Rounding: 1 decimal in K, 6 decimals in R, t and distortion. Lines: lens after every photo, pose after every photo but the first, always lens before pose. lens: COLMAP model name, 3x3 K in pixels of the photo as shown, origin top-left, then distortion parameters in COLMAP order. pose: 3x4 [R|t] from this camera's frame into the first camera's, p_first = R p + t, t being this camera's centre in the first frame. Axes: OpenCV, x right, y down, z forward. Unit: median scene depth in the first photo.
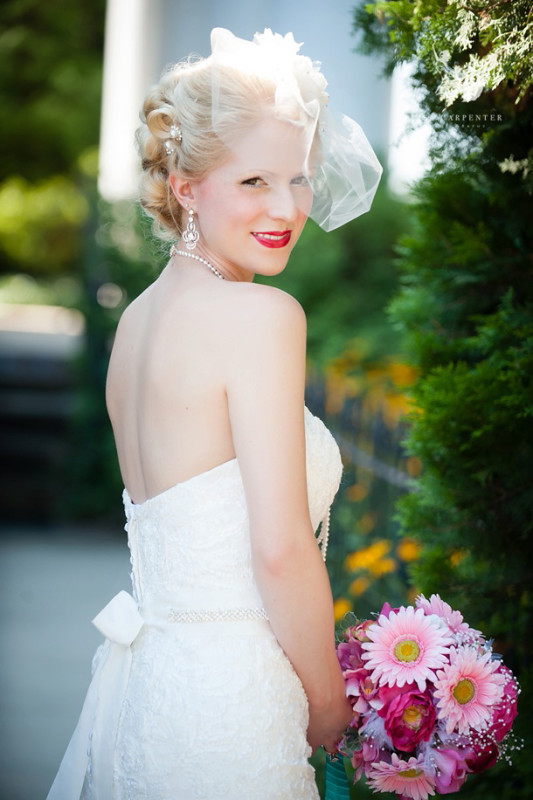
lens RADIAL K [[2872.6, 0, 264.8], [0, 2872.6, 449.9], [0, 0, 1]] dist [0.123090, 4.403594]
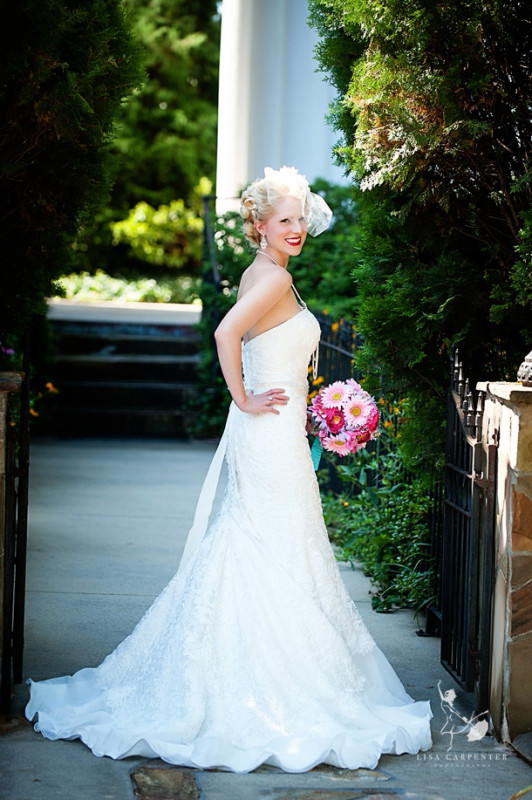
lens RADIAL K [[2905.6, 0, 266.0], [0, 2905.6, 400.0], [0, 0, 1]] dist [0.140577, 4.942380]
pose [[0.999227, -0.015280, -0.036232, 0.062110], [0.014616, 0.999722, -0.018523, 0.102405], [0.036505, 0.017979, 0.999172, -1.442477]]
